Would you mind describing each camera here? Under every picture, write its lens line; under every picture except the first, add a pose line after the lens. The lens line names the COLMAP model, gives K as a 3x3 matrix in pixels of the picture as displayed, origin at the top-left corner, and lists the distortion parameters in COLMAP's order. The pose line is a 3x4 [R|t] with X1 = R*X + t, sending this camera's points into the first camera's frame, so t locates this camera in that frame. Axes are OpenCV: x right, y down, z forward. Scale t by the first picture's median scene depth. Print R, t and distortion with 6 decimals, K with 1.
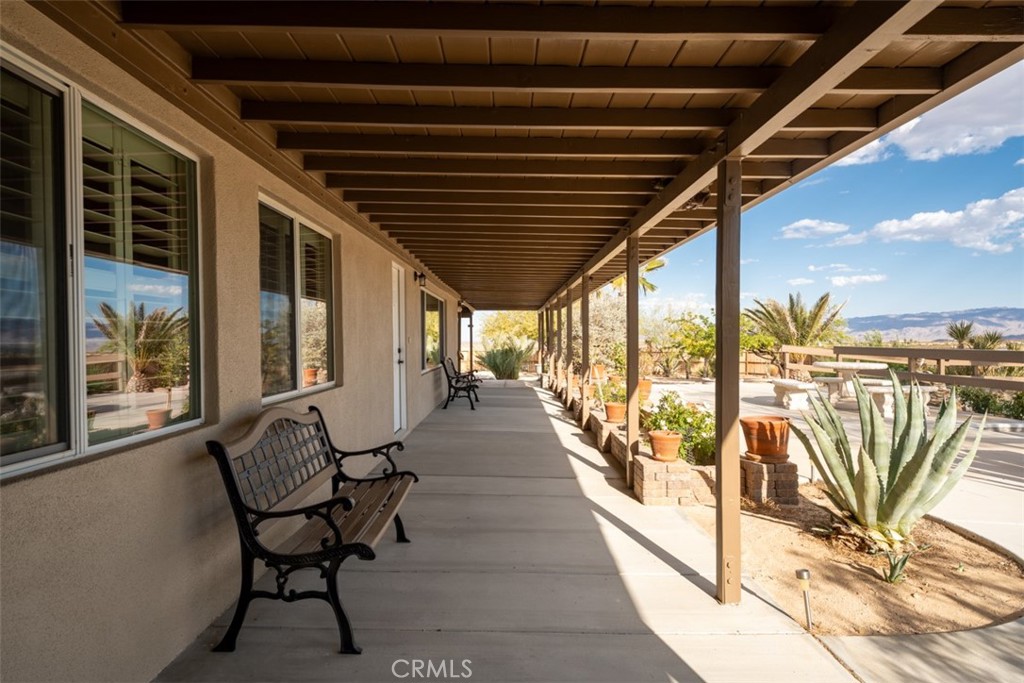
lens RADIAL K [[576.2, 0, 512.0], [0, 576.2, 341.5], [0, 0, 1]] dist [0.060911, 0.000004]
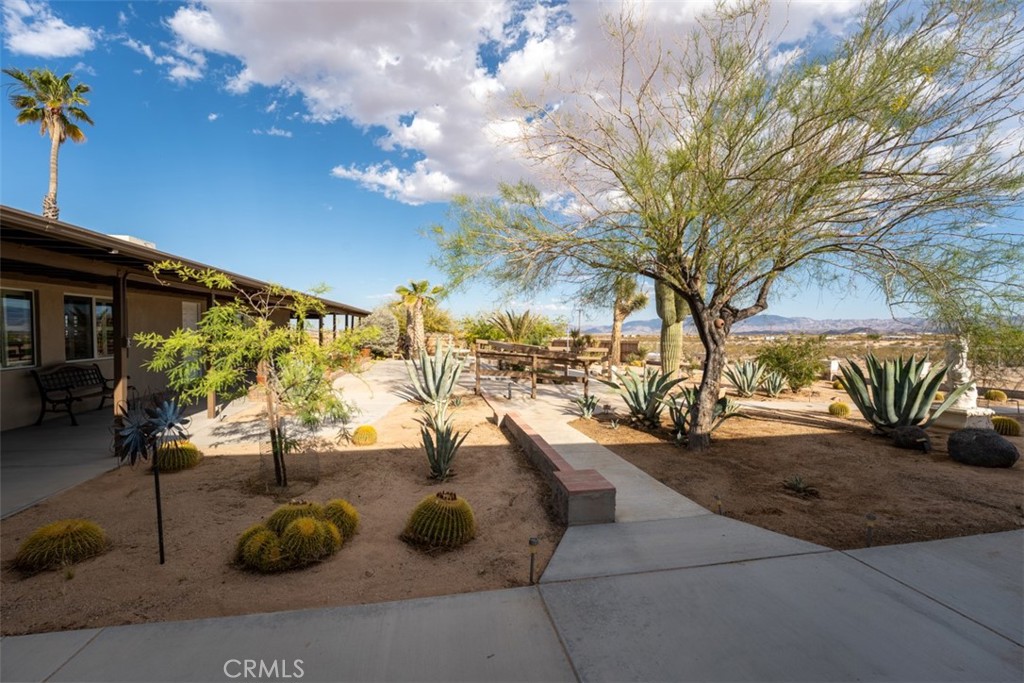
lens RADIAL K [[422.7, 0, 512.0], [0, 422.7, 341.5], [0, 0, 1]] dist [-0.025146, 0.000179]
pose [[0.981337, 0.010961, 0.191984, 0.388186], [-0.015812, 0.999593, 0.023758, -0.022527], [-0.191645, -0.026350, 0.981110, -0.415105]]
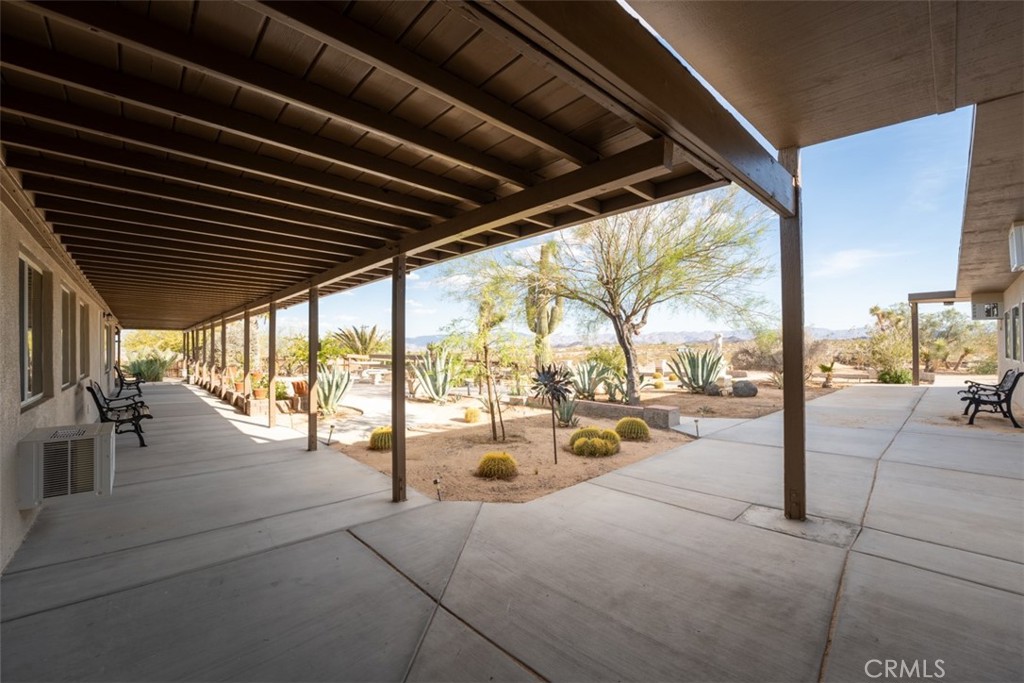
lens RADIAL K [[422.7, 0, 512.0], [0, 422.7, 341.5], [0, 0, 1]] dist [-0.025146, 0.000179]
pose [[0.743113, 0.006327, 0.669136, -0.058907], [0.008946, 0.999772, -0.019388, -0.002868], [-0.669106, 0.020394, 0.742887, -0.443273]]
